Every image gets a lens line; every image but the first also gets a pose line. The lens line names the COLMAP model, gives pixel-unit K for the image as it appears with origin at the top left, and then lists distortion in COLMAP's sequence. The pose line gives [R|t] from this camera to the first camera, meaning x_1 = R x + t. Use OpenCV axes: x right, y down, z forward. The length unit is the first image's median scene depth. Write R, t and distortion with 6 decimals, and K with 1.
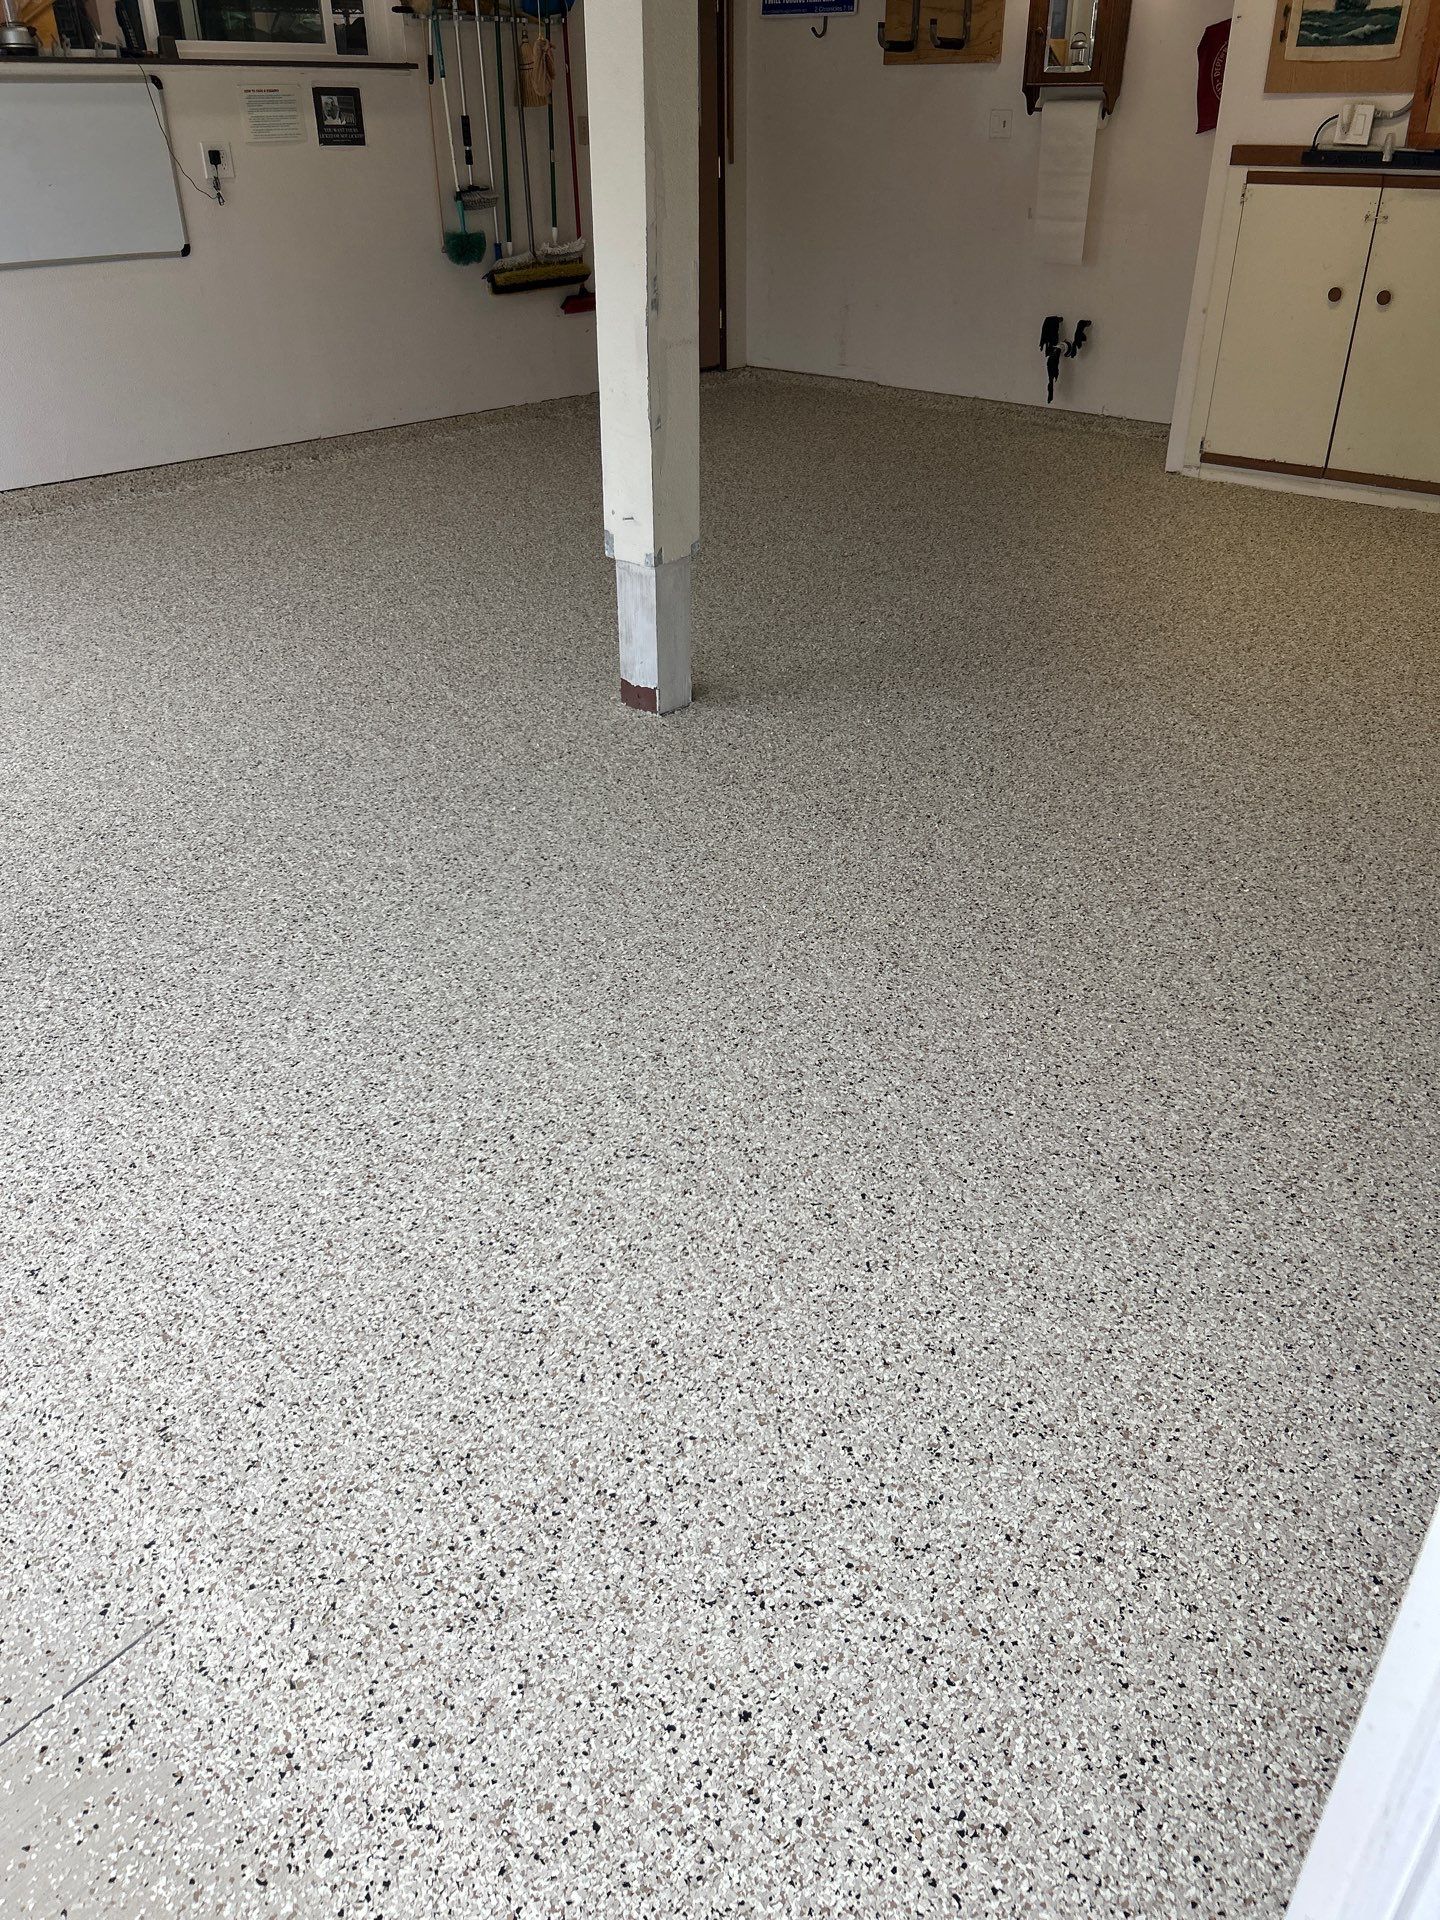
lens RADIAL K [[1443.0, 0, 734.0], [0, 1443.0, 971.6], [0, 0, 1]] dist [0.038600, -0.041027]
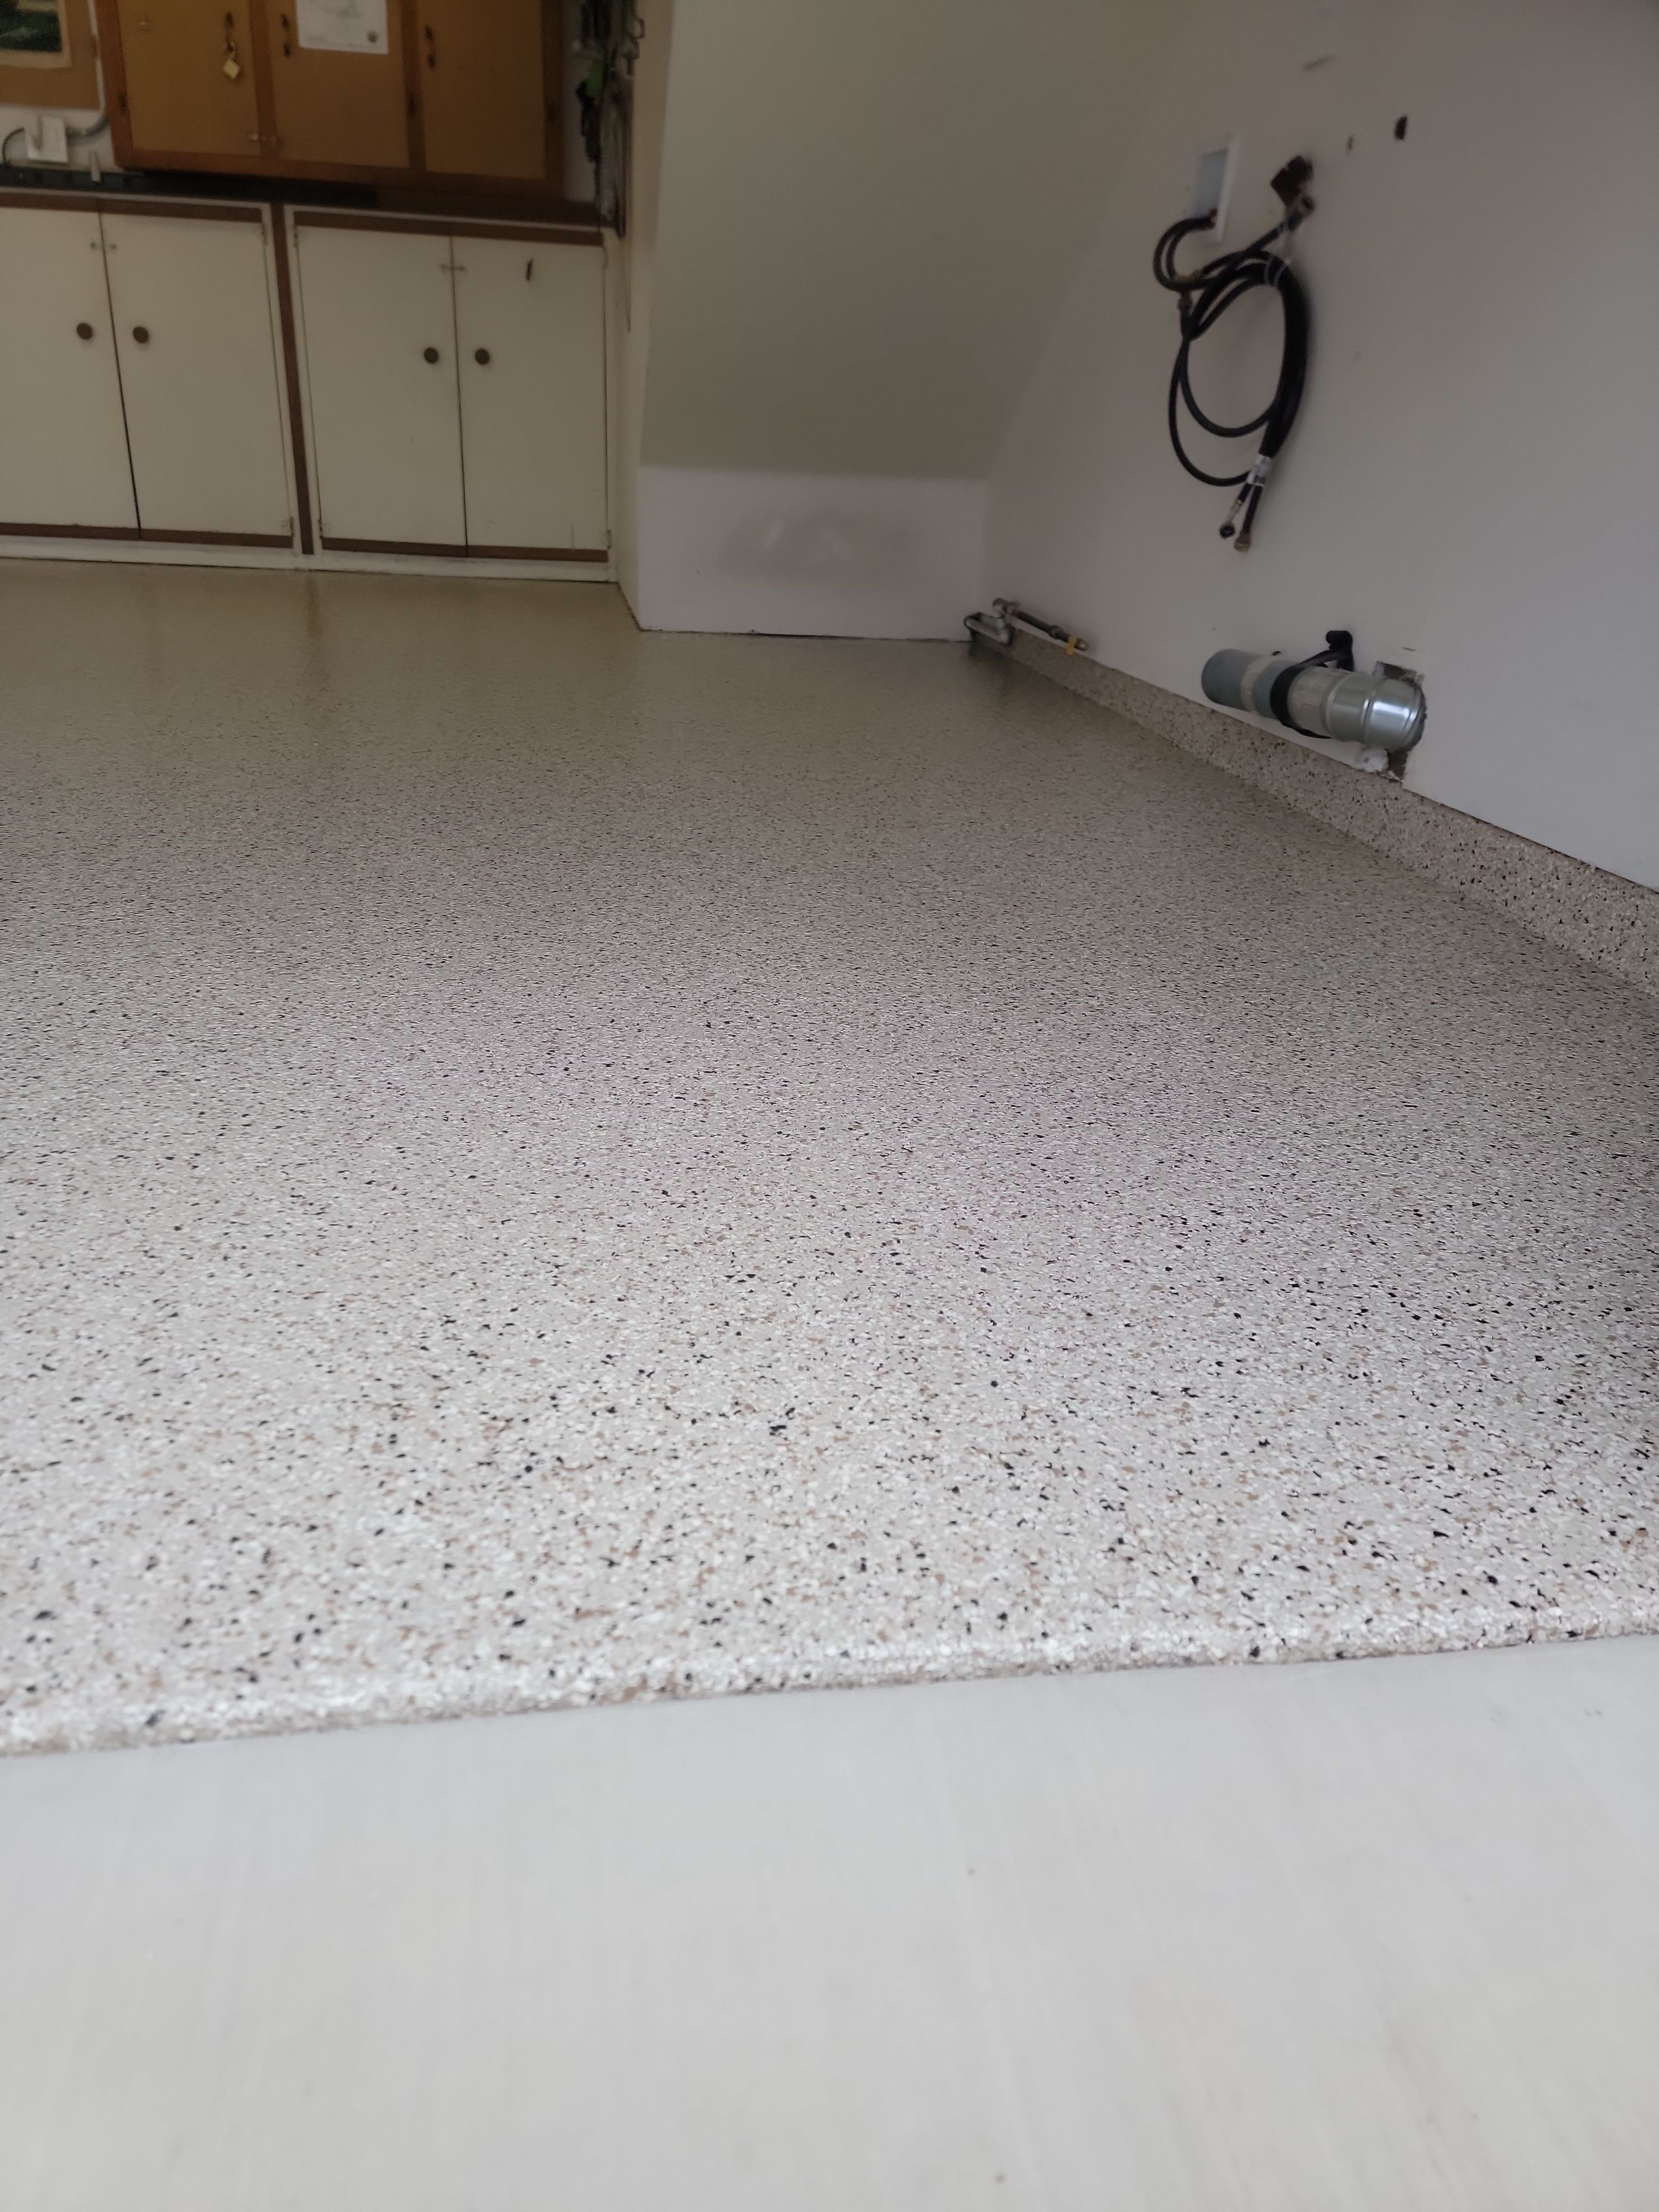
lens RADIAL K [[1529.4, 0, 776.9], [0, 1529.4, 1129.6], [0, 0, 1]] dist [0.089879, -0.079745]
pose [[0.650625, -0.287631, 0.702819, -0.132559], [0.349964, 0.934926, 0.058648, 0.090809], [-0.673952, 0.207804, 0.708947, 0.122495]]
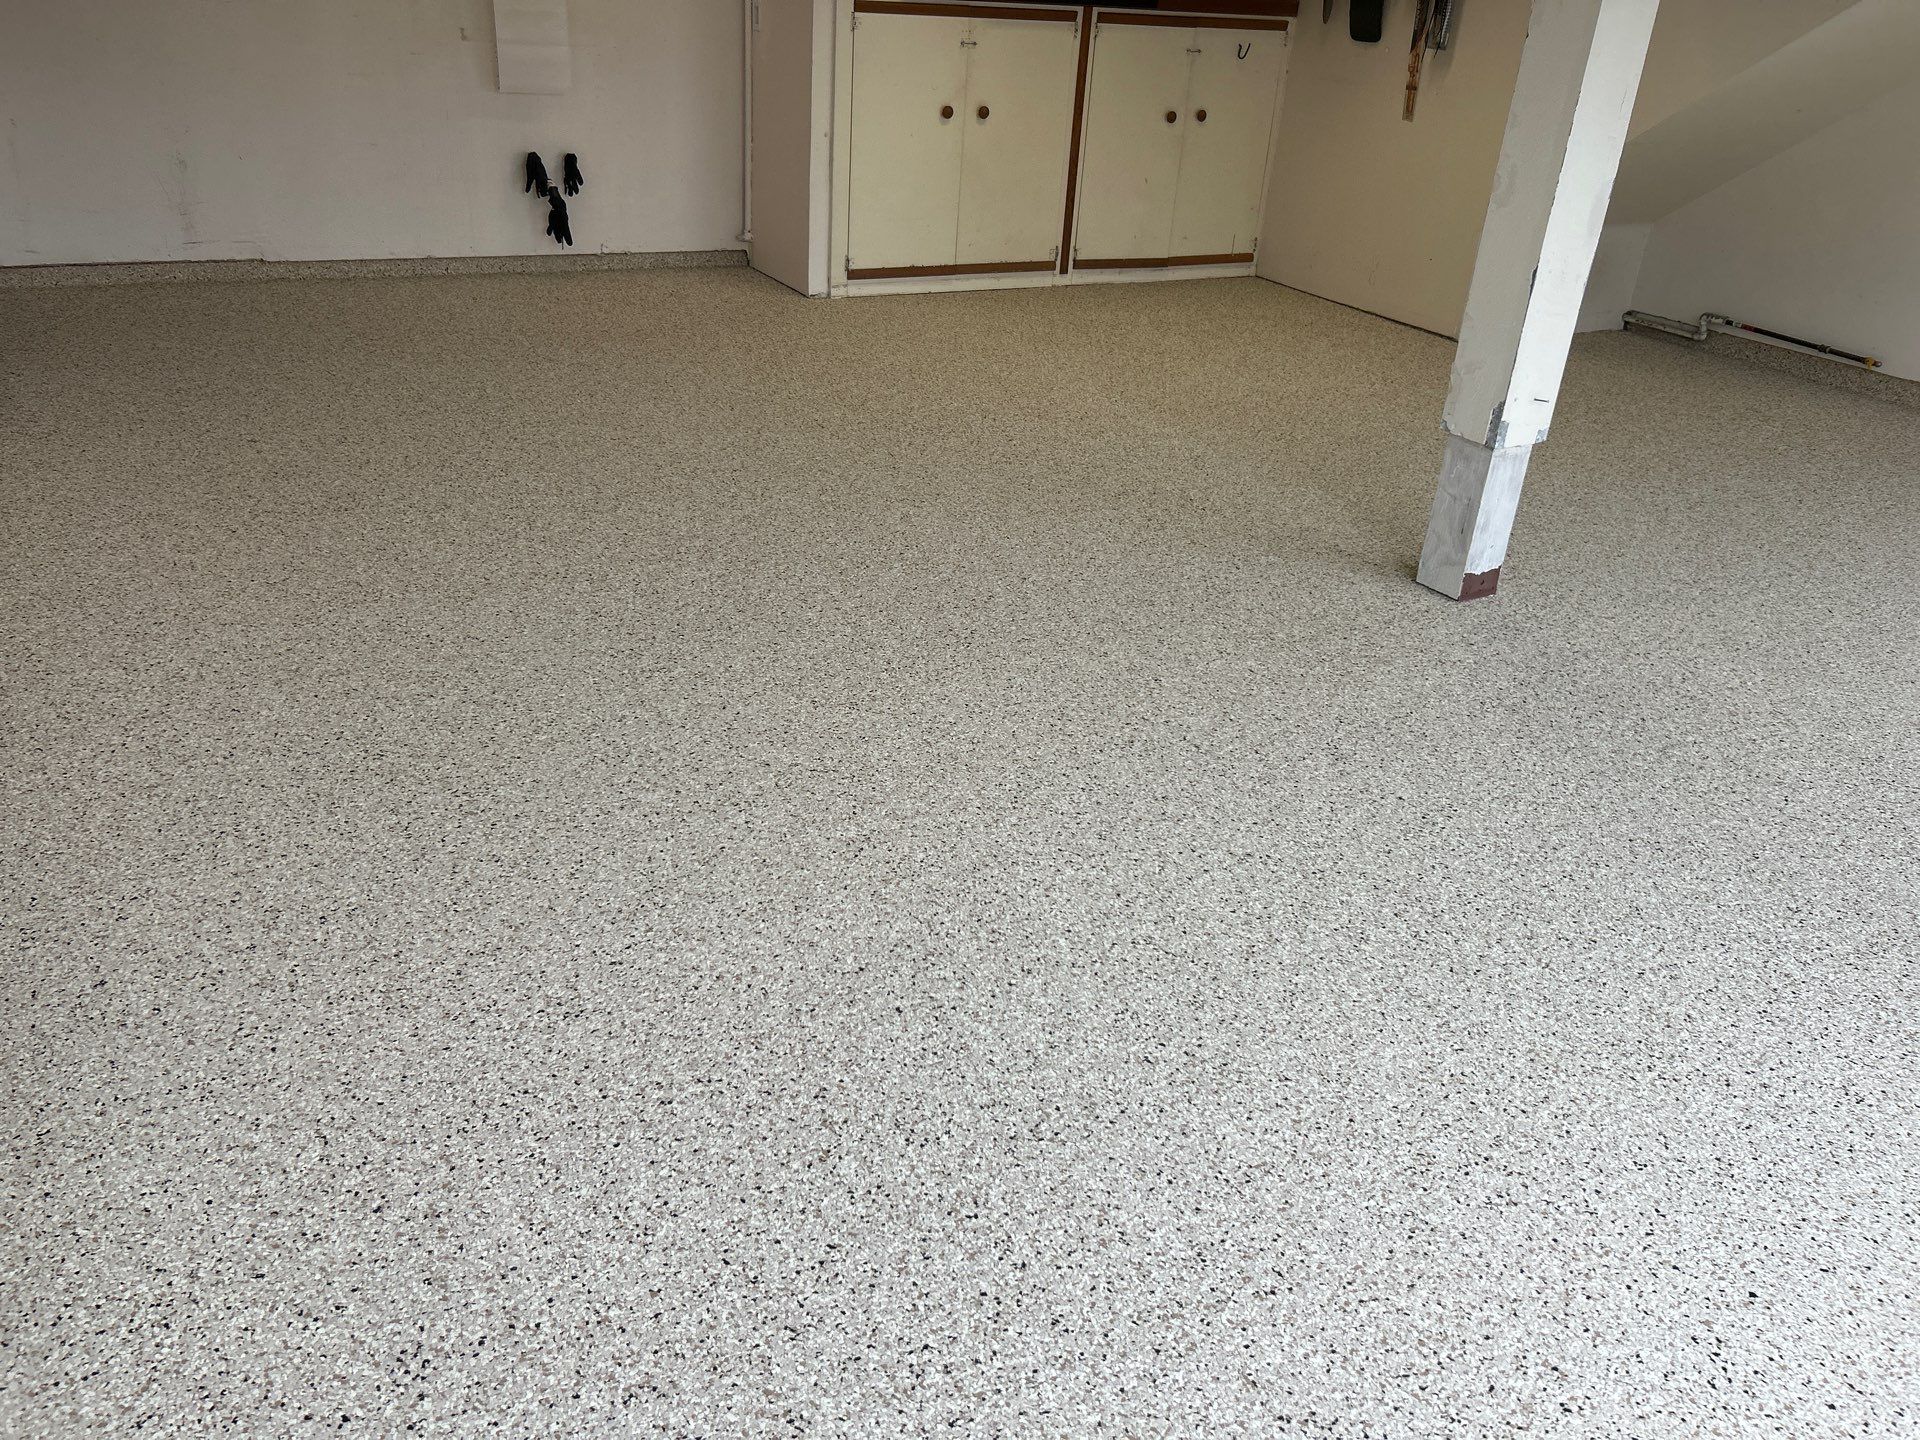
lens RADIAL K [[1443.0, 0, 944.1], [0, 1443.0, 718.9], [0, 0, 1]] dist [0.038600, -0.041027]
pose [[0.346095, -0.417190, 0.840340, -0.694868], [0.425599, 0.868045, 0.255662, -0.345772], [-0.836112, 0.269165, 0.477982, 0.596579]]
